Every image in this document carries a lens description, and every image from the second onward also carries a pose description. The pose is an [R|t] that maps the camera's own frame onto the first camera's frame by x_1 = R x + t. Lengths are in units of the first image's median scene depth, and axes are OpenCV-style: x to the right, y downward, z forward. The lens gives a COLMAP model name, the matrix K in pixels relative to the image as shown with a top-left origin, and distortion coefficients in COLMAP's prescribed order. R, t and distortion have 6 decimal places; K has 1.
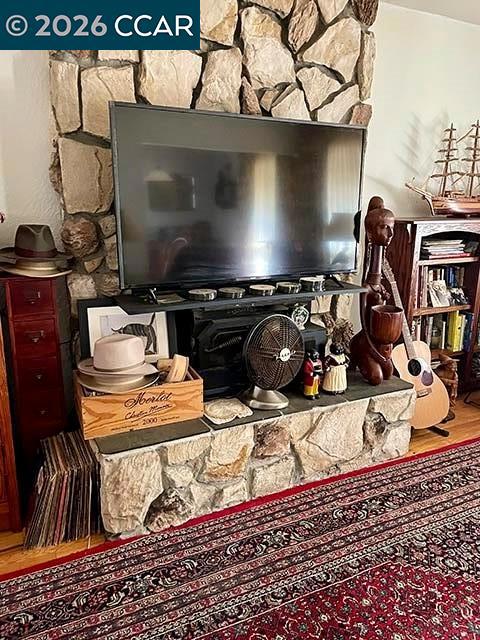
lens RADIAL K [[490.1, 0, 240.0], [0, 490.1, 320.0], [0, 0, 1]] dist [0.035936, -0.002864]
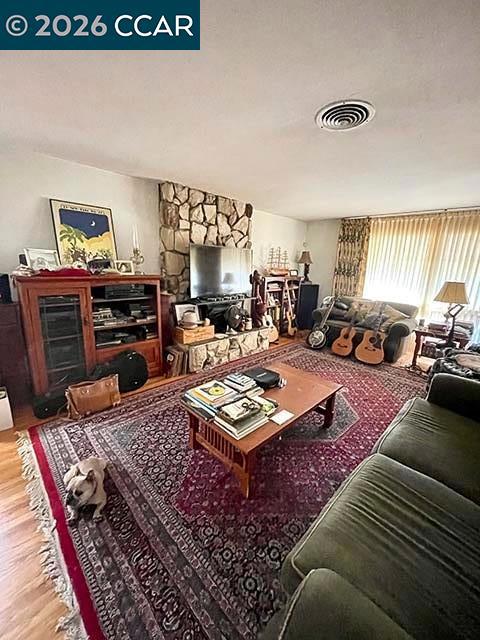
lens RADIAL K [[255.5, 0, 240.0], [0, 255.5, 320.0], [0, 0, 1]] dist [-0.000066, -0.000006]
pose [[0.946535, -0.050590, 0.318611, -0.421770], [0.059305, 0.998083, -0.017707, 0.116589], [-0.317104, 0.035655, 0.947720, -0.625702]]
